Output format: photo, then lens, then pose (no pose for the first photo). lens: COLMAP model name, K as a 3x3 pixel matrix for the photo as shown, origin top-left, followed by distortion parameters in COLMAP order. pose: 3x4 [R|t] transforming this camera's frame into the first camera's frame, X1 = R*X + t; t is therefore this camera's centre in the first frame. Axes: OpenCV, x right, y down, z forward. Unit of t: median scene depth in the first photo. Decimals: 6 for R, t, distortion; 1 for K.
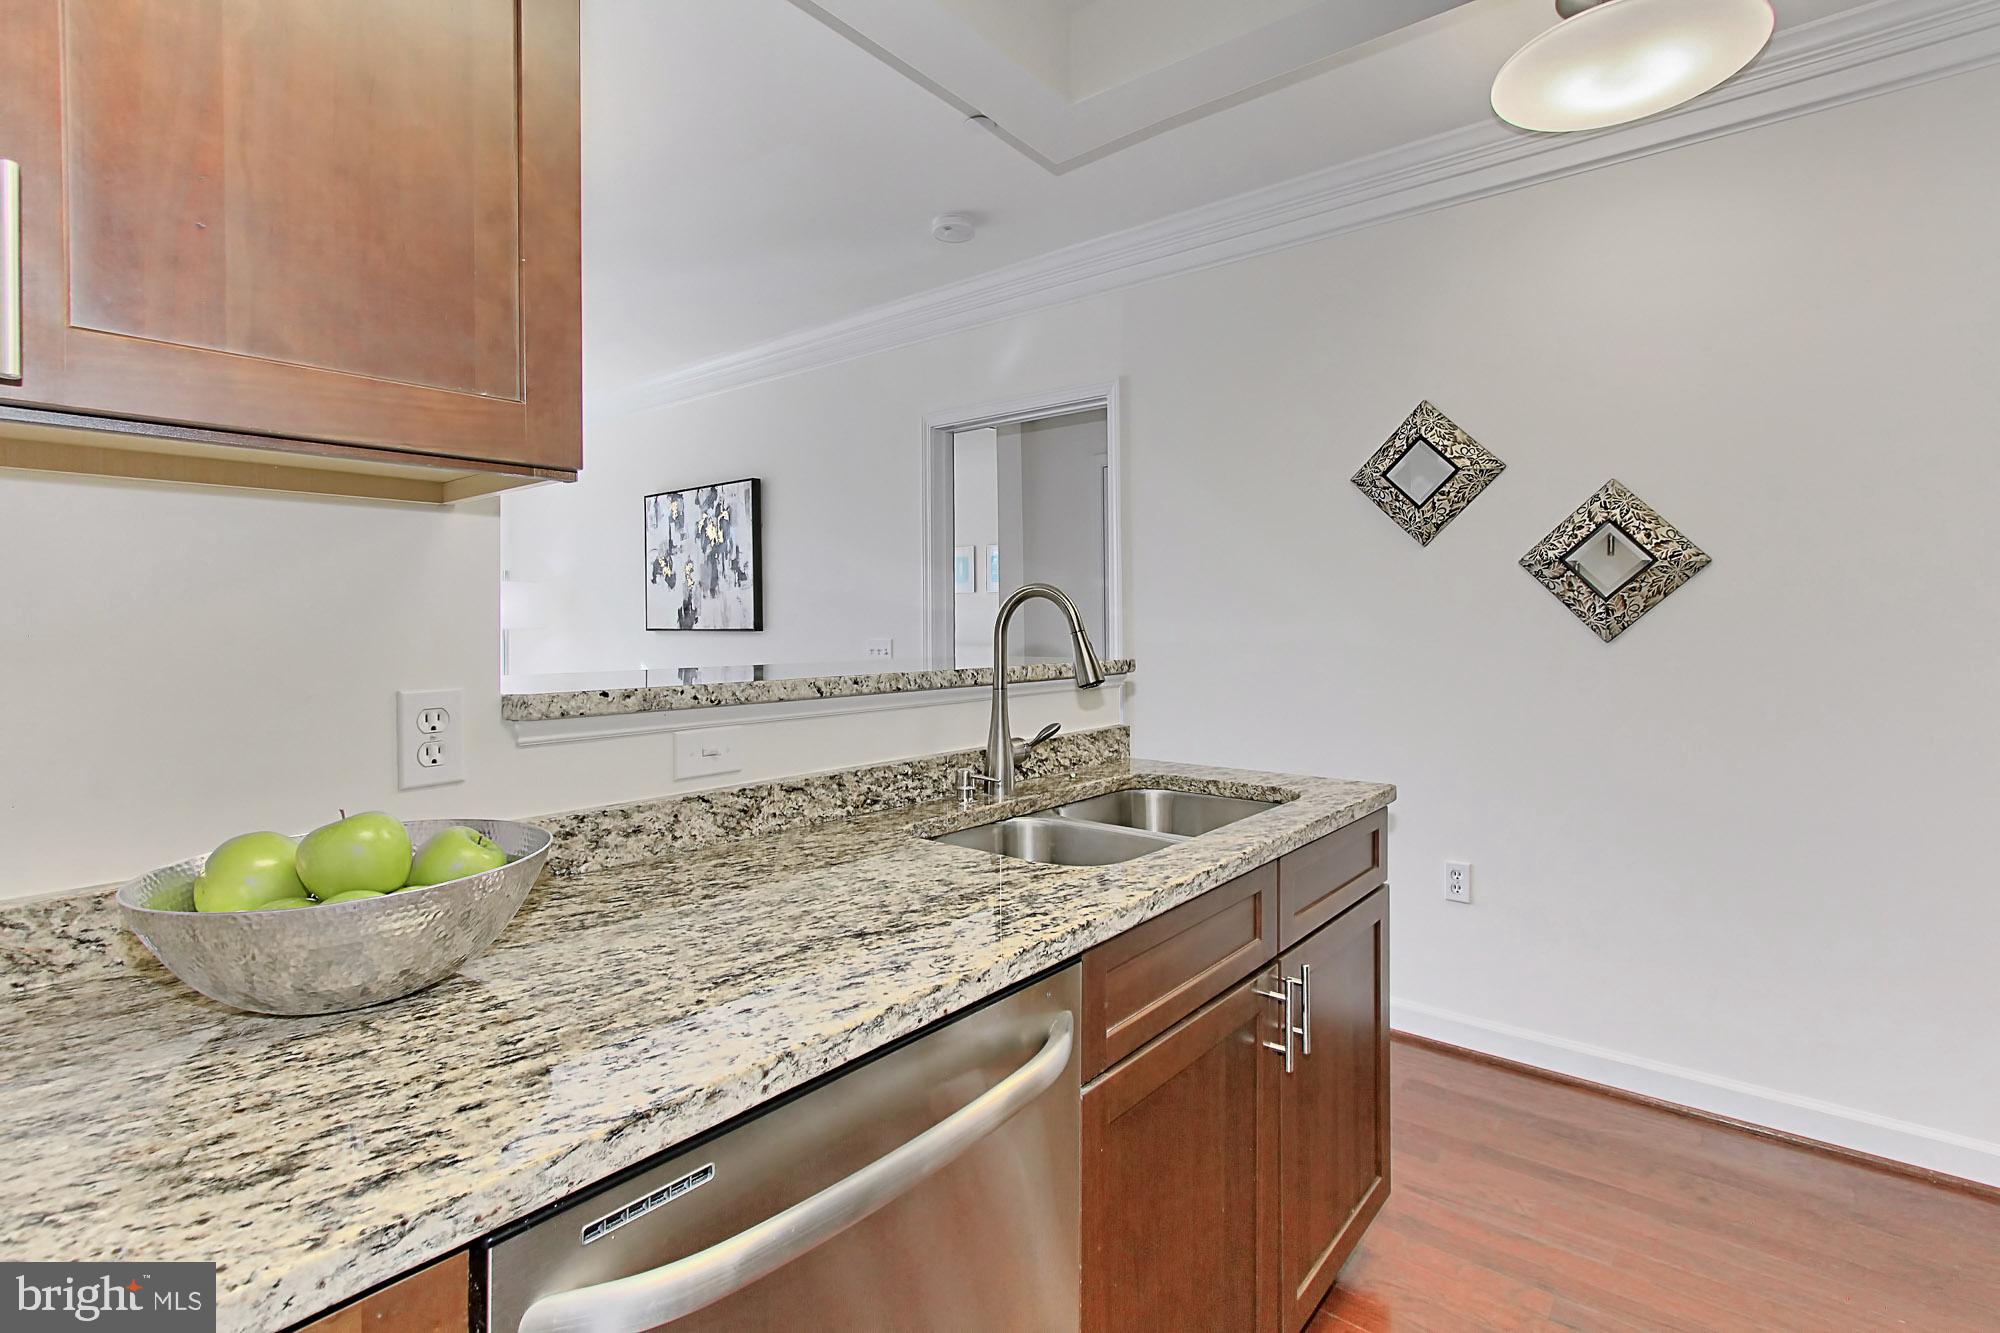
lens RADIAL K [[943.6, 0, 990.3], [0, 943.6, 590.9], [0, 0, 1]] dist [0.010324, -0.000250]
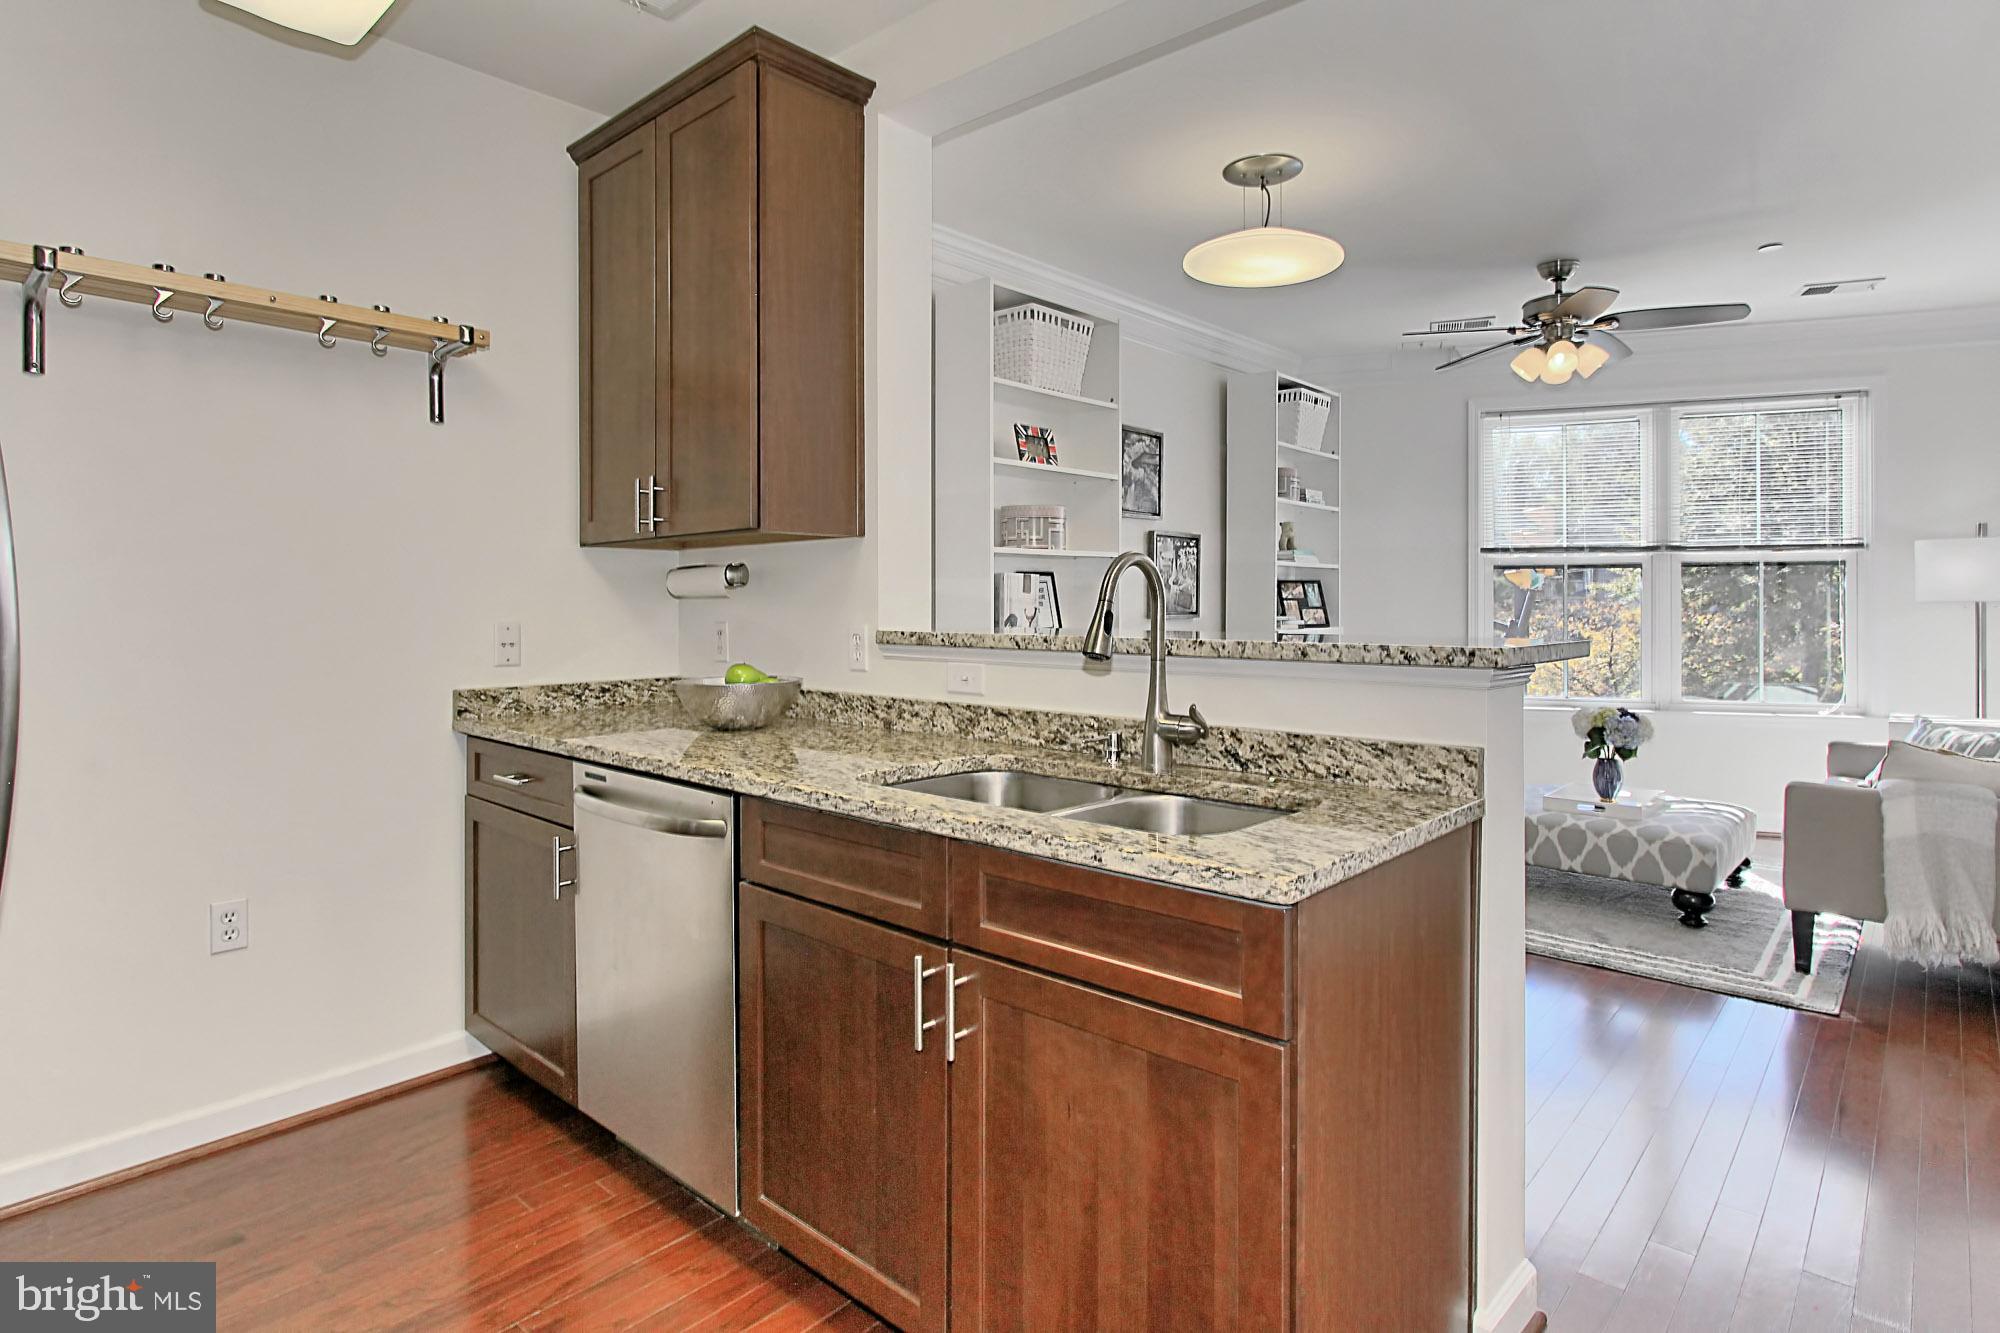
lens RADIAL K [[1096.5, 0, 1038.0], [0, 1096.5, 597.7], [0, 0, 1]] dist [-0.014452, 0.008311]
pose [[-0.028508, 0.002411, -0.999591, 0.671355], [0.035232, 0.999378, 0.001405, 0.020584], [0.998972, -0.035177, -0.028575, 0.541716]]
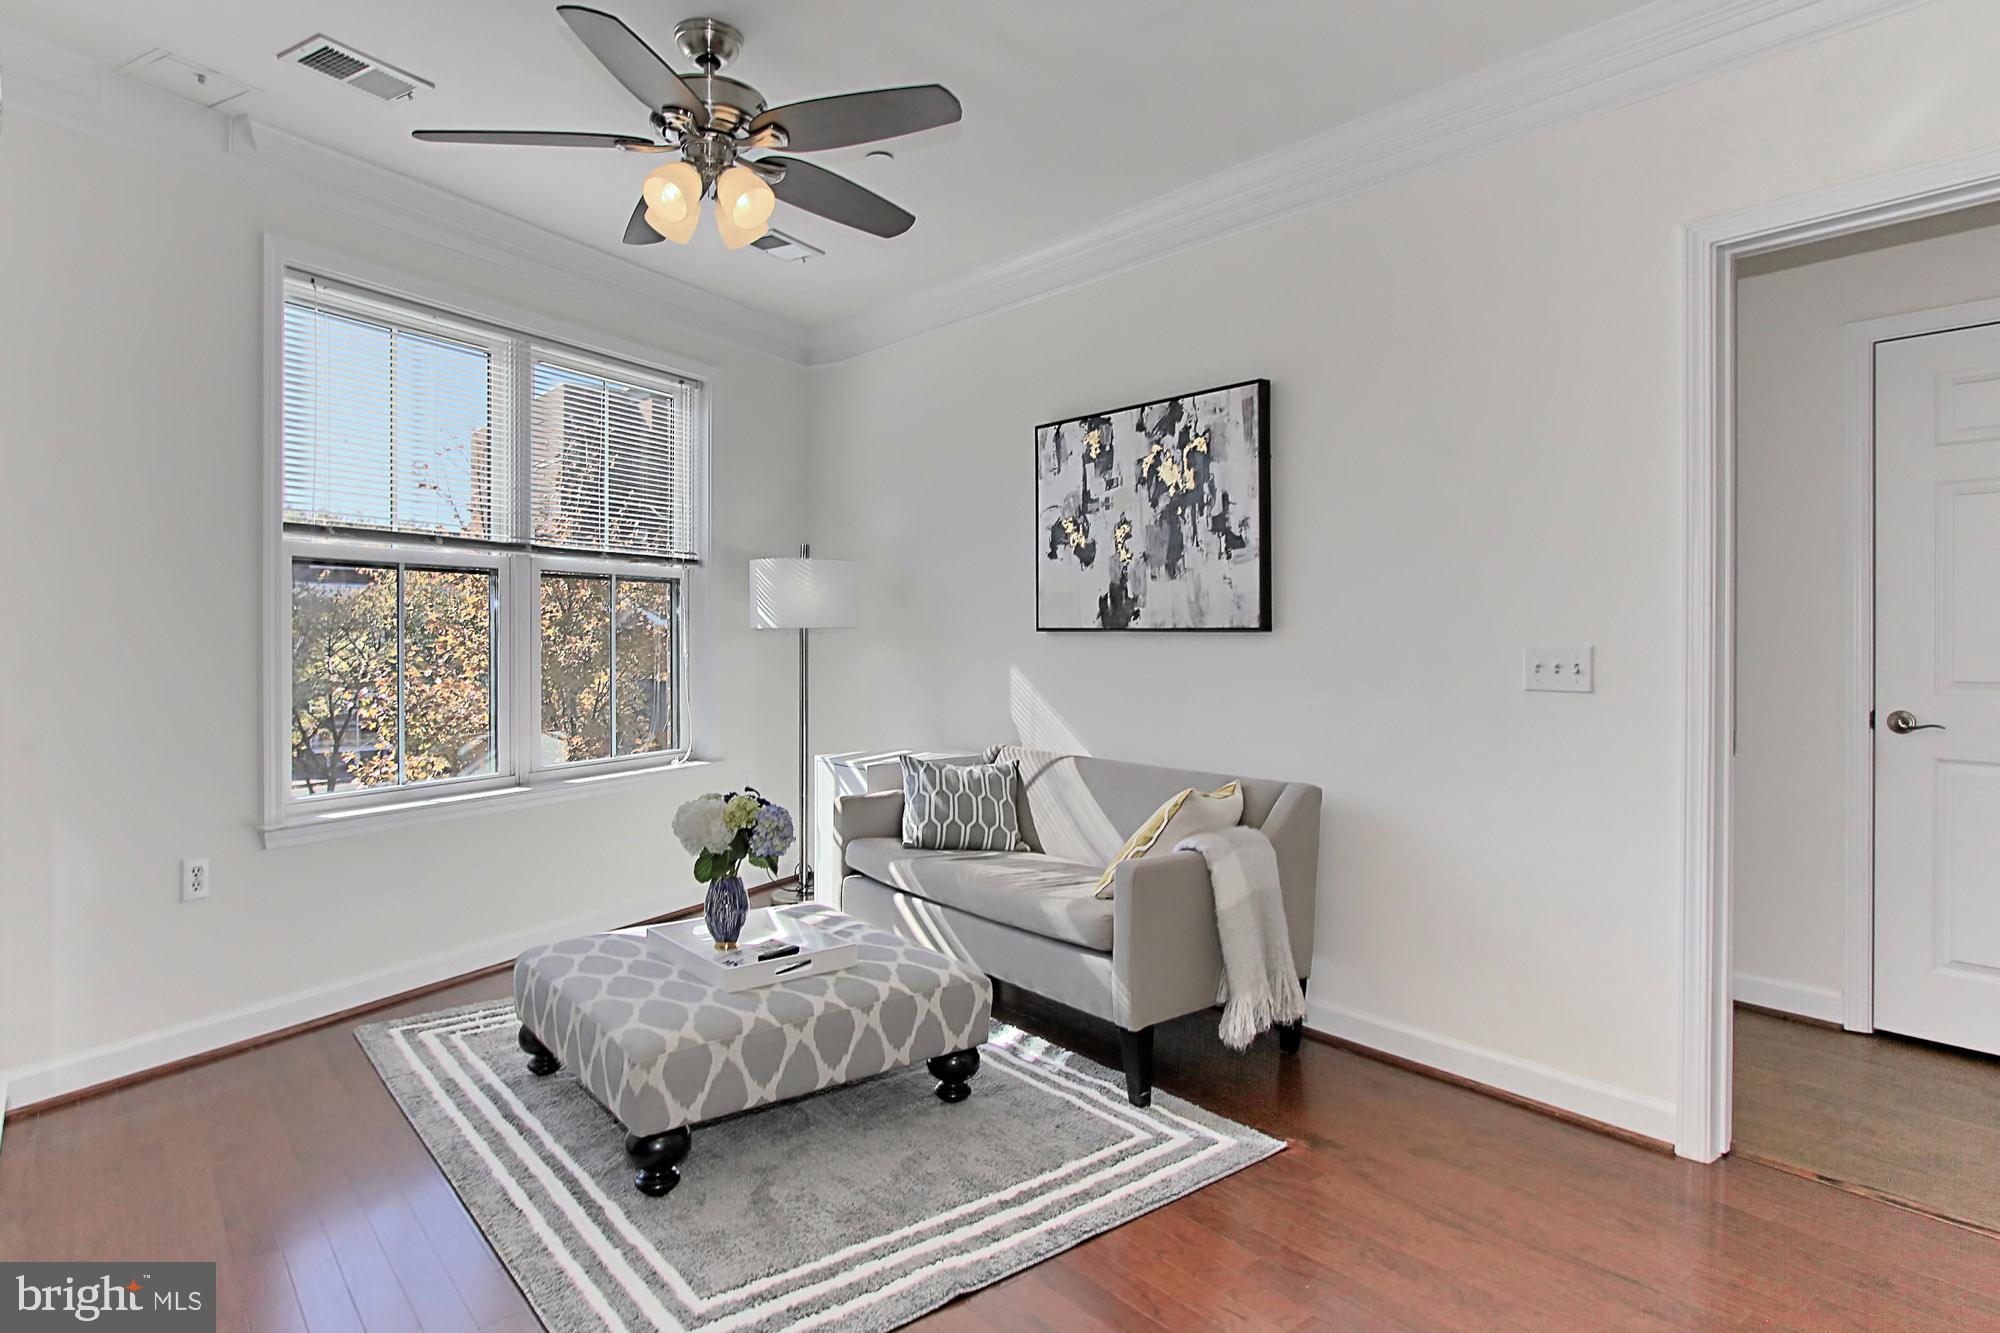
lens RADIAL K [[1096.5, 0, 927.7], [0, 1096.5, 643.1], [0, 0, 1]] dist [-0.014452, 0.008311]
pose [[0.974638, 0.010889, -0.223524, -0.474689], [-0.000803, 0.998979, 0.045165, 0.028936], [0.223788, -0.043840, 0.973651, 0.410843]]
